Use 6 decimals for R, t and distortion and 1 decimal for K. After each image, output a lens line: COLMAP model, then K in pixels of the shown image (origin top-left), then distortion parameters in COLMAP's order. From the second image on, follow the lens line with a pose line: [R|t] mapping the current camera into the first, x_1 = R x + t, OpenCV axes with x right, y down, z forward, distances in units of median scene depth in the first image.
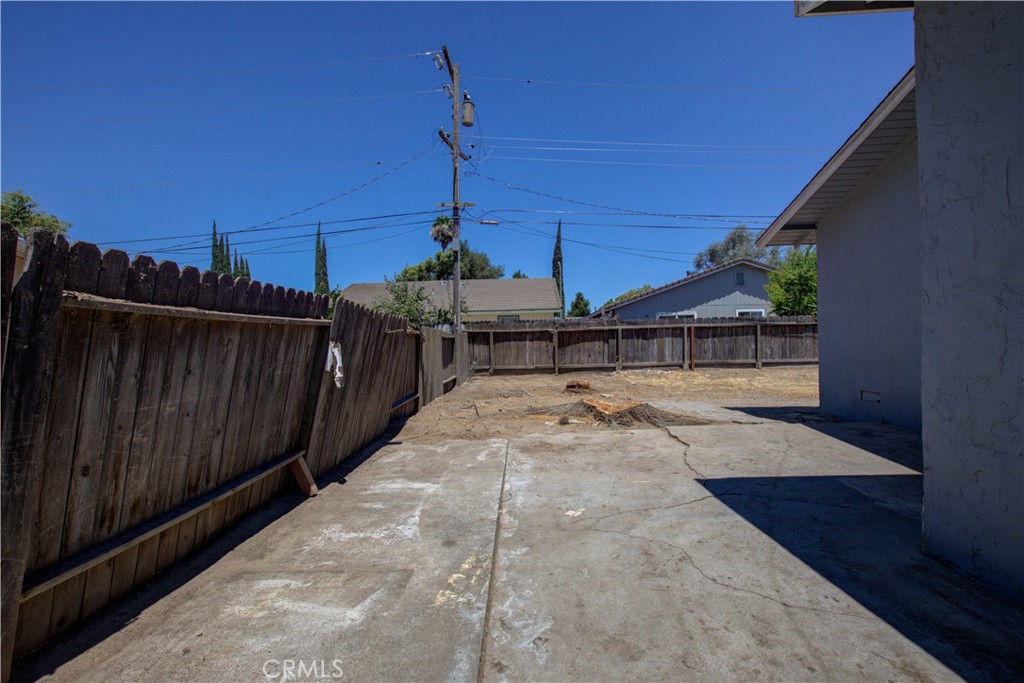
lens RADIAL K [[470.1, 0, 514.7], [0, 470.1, 341.2], [0, 0, 1]] dist [-0.014212, 0.007469]
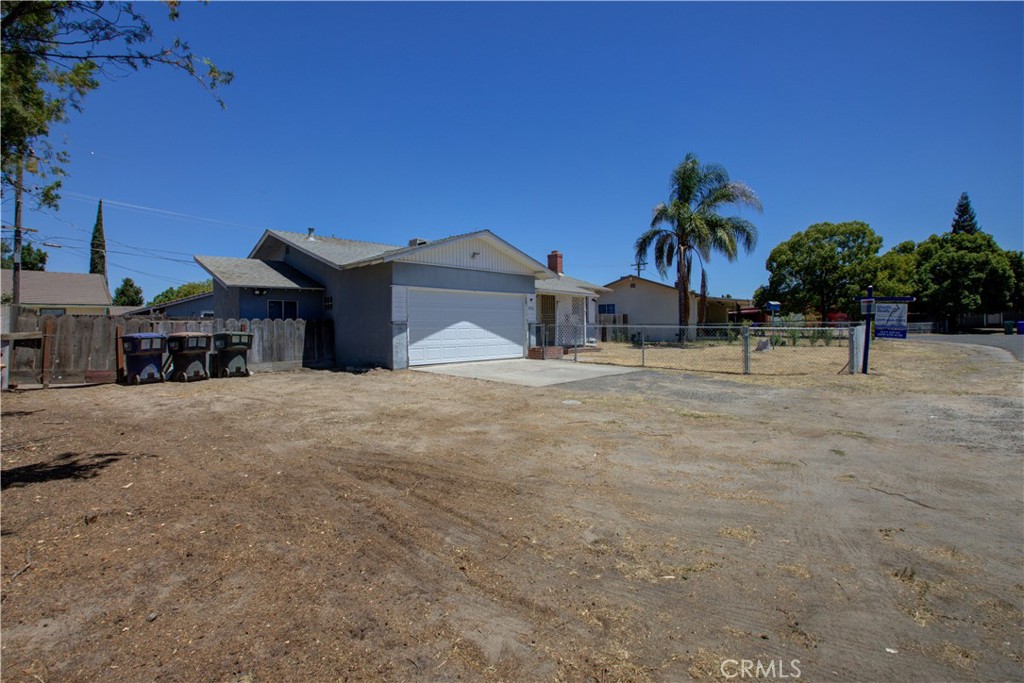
lens RADIAL K [[470.1, 0, 513.0], [0, 470.1, 335.9], [0, 0, 1]] dist [-0.014212, 0.007469]
pose [[0.675128, -0.013942, 0.737569, -0.026656], [0.007665, 0.999900, 0.011885, 0.001358], [-0.737661, -0.002371, 0.675167, -0.155417]]
